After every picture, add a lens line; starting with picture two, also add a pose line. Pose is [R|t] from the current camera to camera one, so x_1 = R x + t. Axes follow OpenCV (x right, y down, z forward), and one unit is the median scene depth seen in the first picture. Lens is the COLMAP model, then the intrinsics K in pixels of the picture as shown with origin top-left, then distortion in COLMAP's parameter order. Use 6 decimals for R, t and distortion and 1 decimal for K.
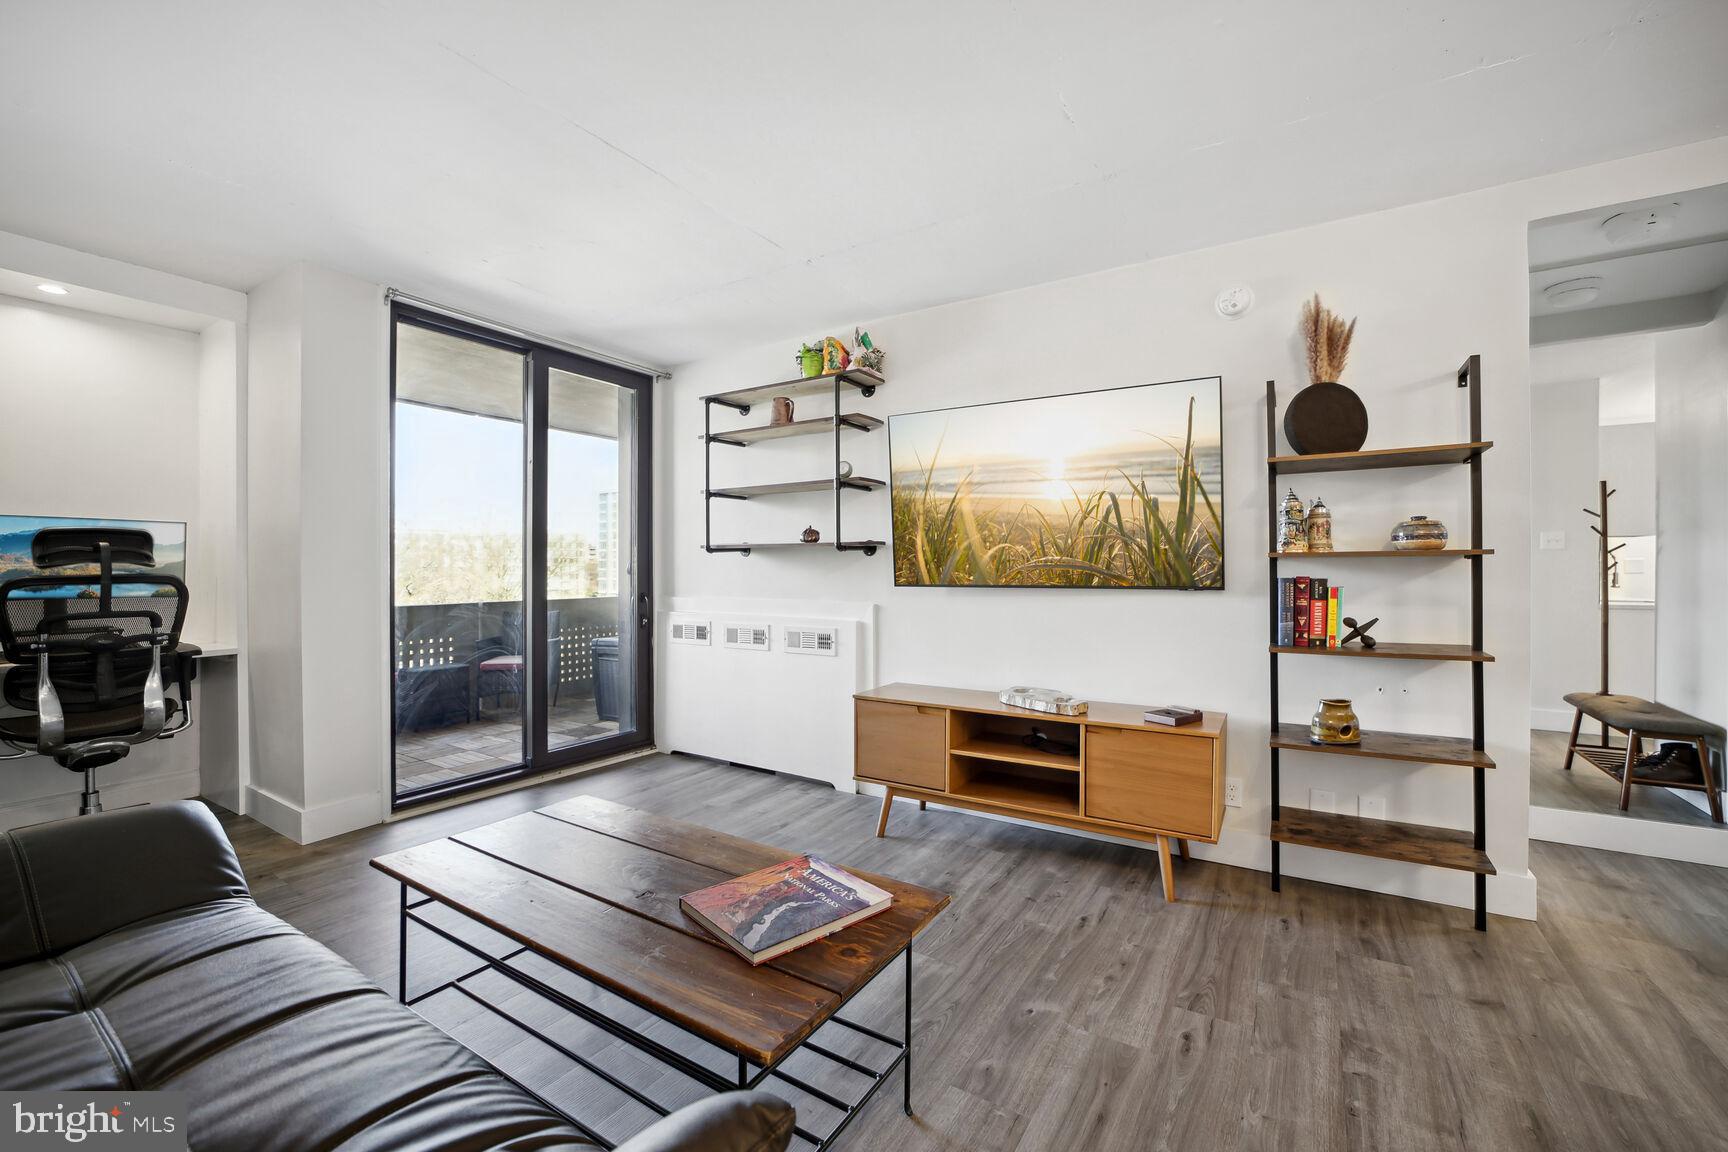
lens RADIAL K [[694.7, 0, 859.9], [0, 694.7, 561.9], [0, 0, 1]] dist [-0.030400, 0.000349]
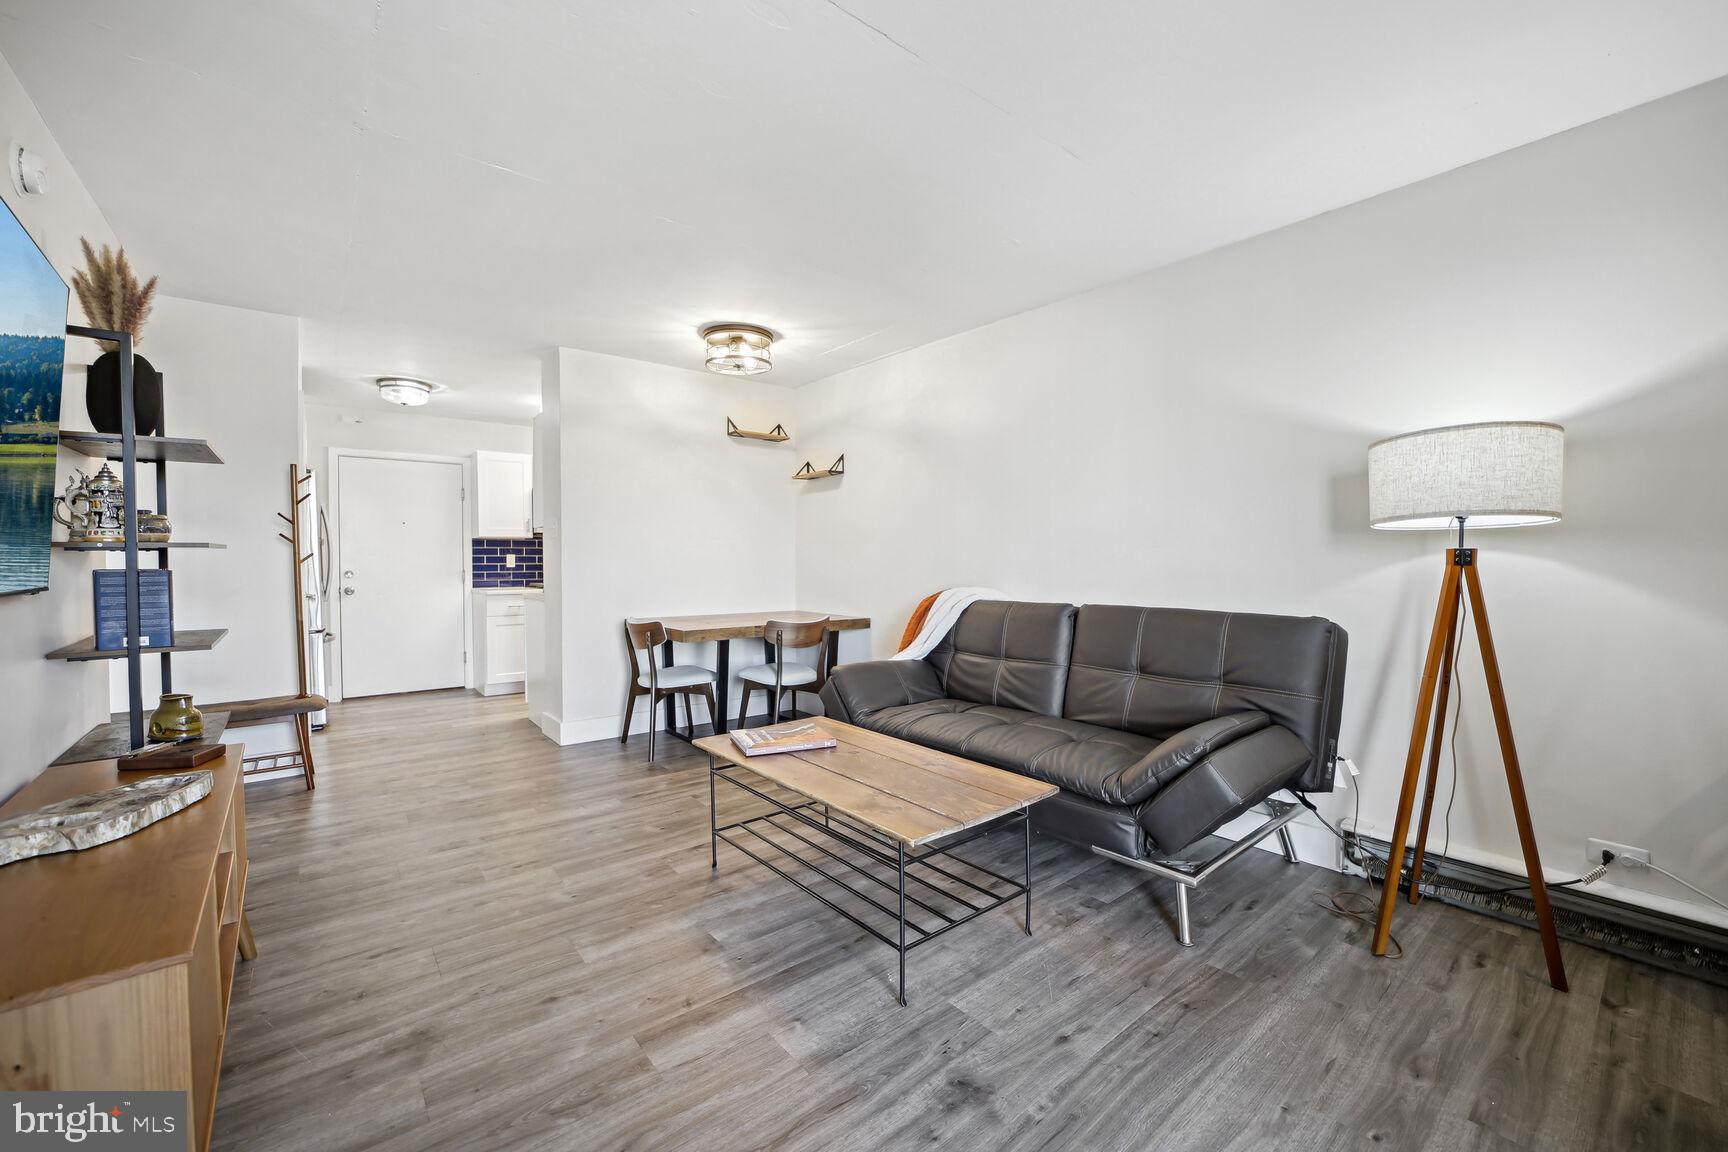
lens RADIAL K [[687.0, 0, 863.2], [0, 687.0, 589.1], [0, 0, 1]] dist [-0.028954, 0.000315]
pose [[-0.948453, -0.008427, 0.316805, -0.431249], [0.001801, 0.999487, 0.031980, 0.017689], [-0.316911, 0.030902, -0.947952, 1.285539]]
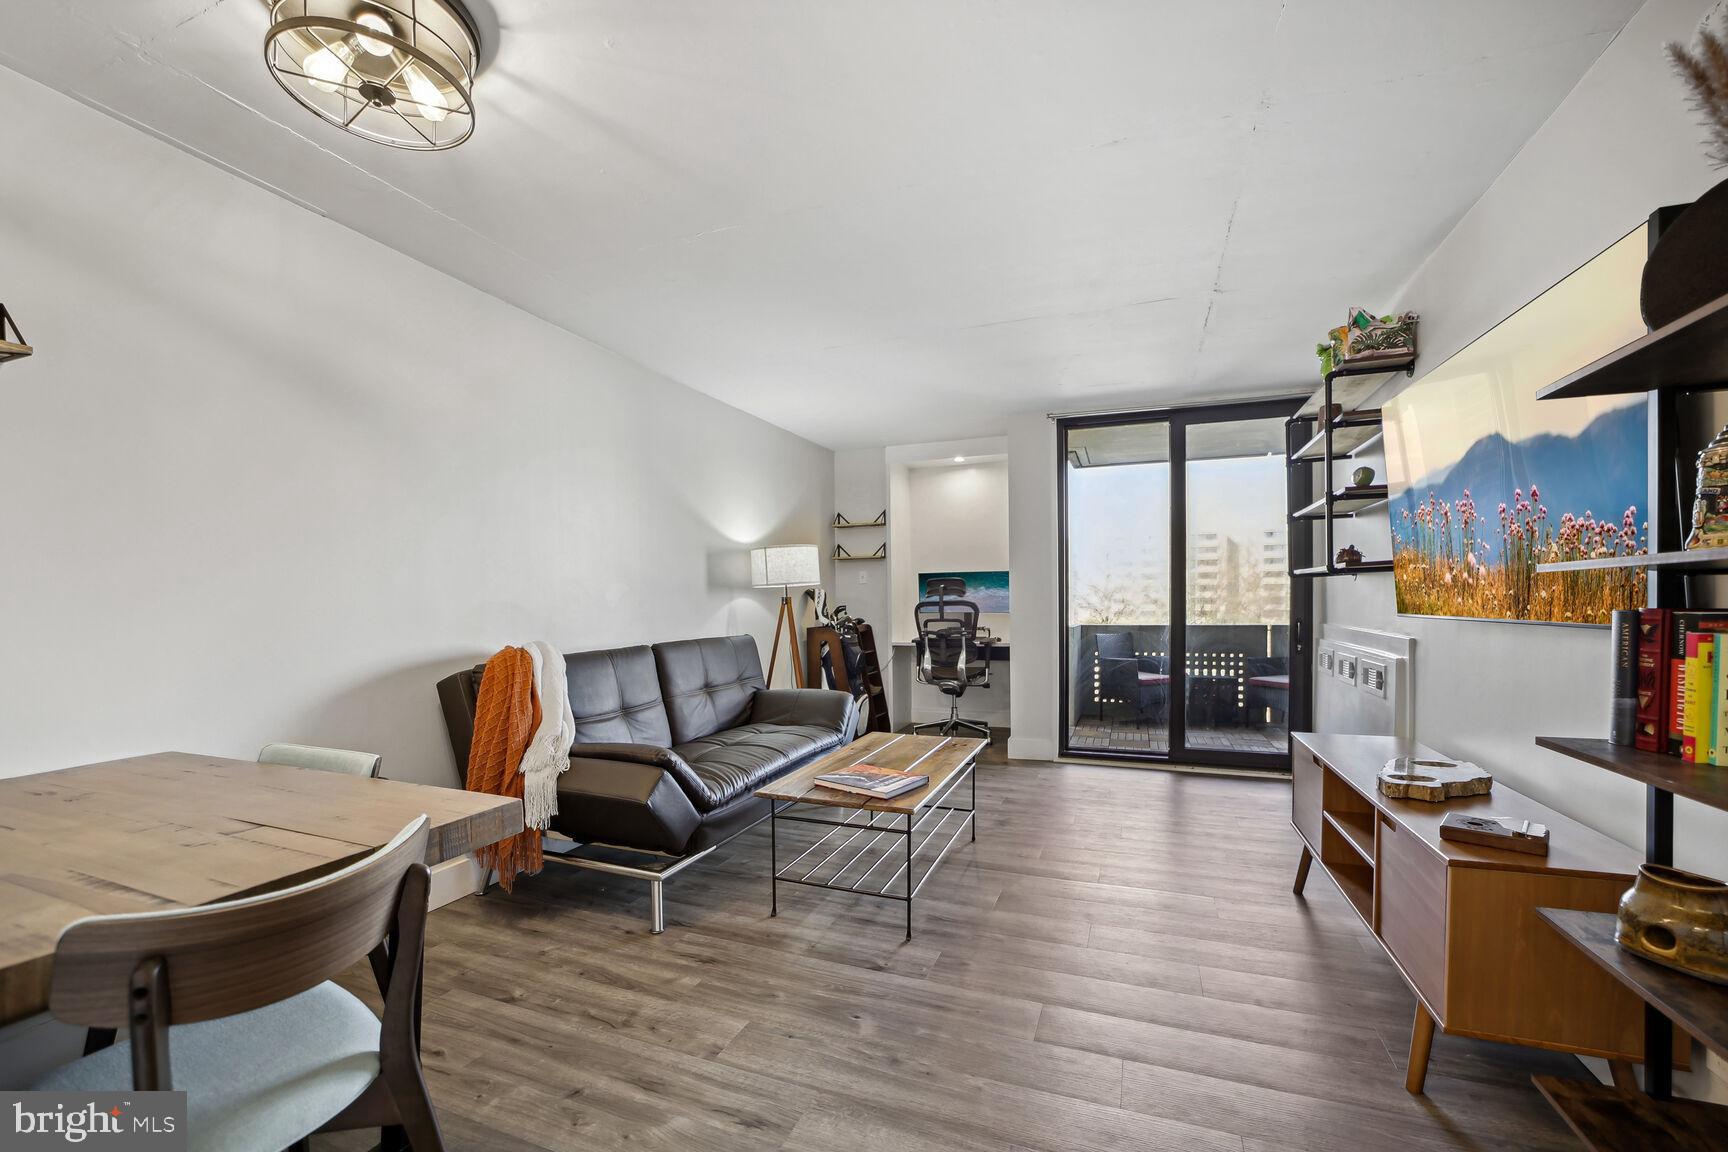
lens RADIAL K [[705.6, 0, 864.9], [0, 705.6, 597.4], [0, 0, 1]] dist [-0.029916, 0.000449]
pose [[0.191644, -0.000730, -0.981464, 0.856016], [0.021419, 0.999765, 0.003439, -0.004767], [0.981231, -0.021681, 0.191615, 0.302898]]
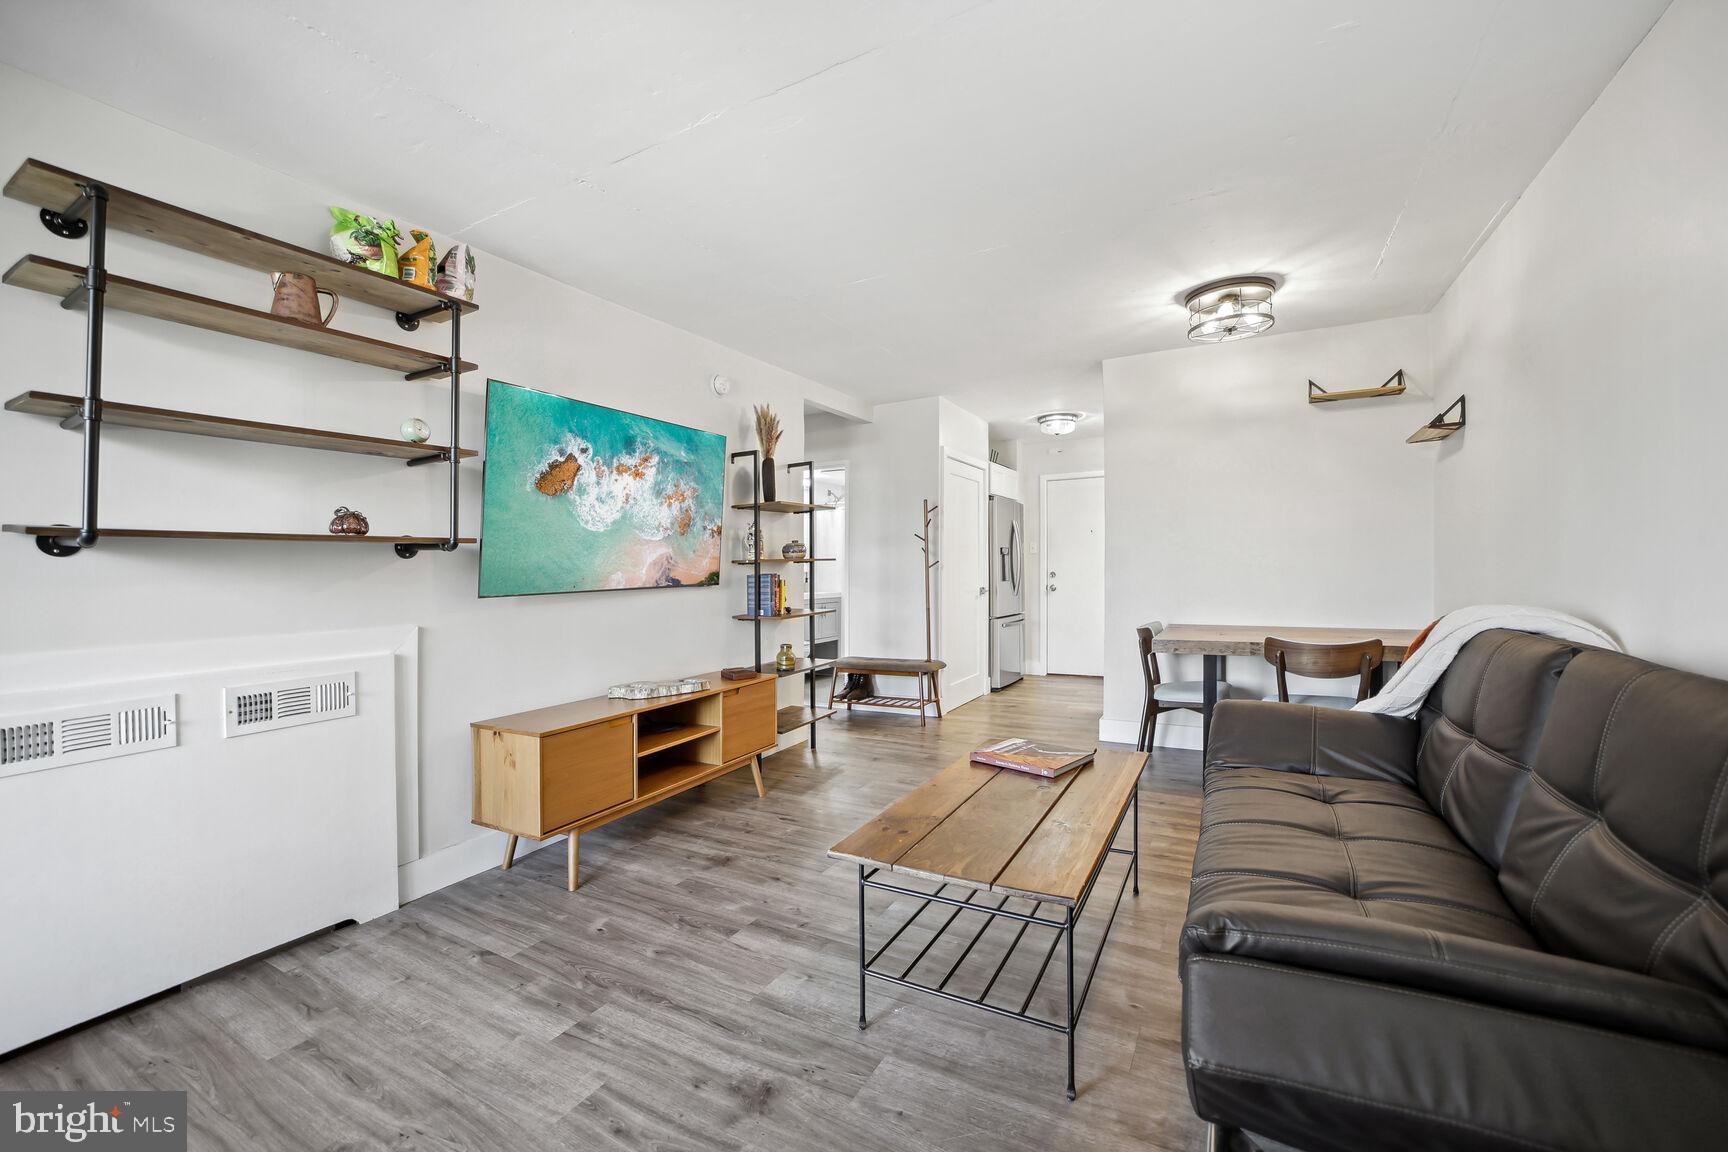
lens RADIAL K [[694.7, 0, 859.9], [0, 694.7, 561.9], [0, 0, 1]] dist [-0.030400, 0.000349]
pose [[-0.054601, 0.011916, 0.998437, -0.877929], [0.010497, 0.999880, -0.011359, 0.011518], [-0.998453, 0.009861, -0.054720, 0.734466]]
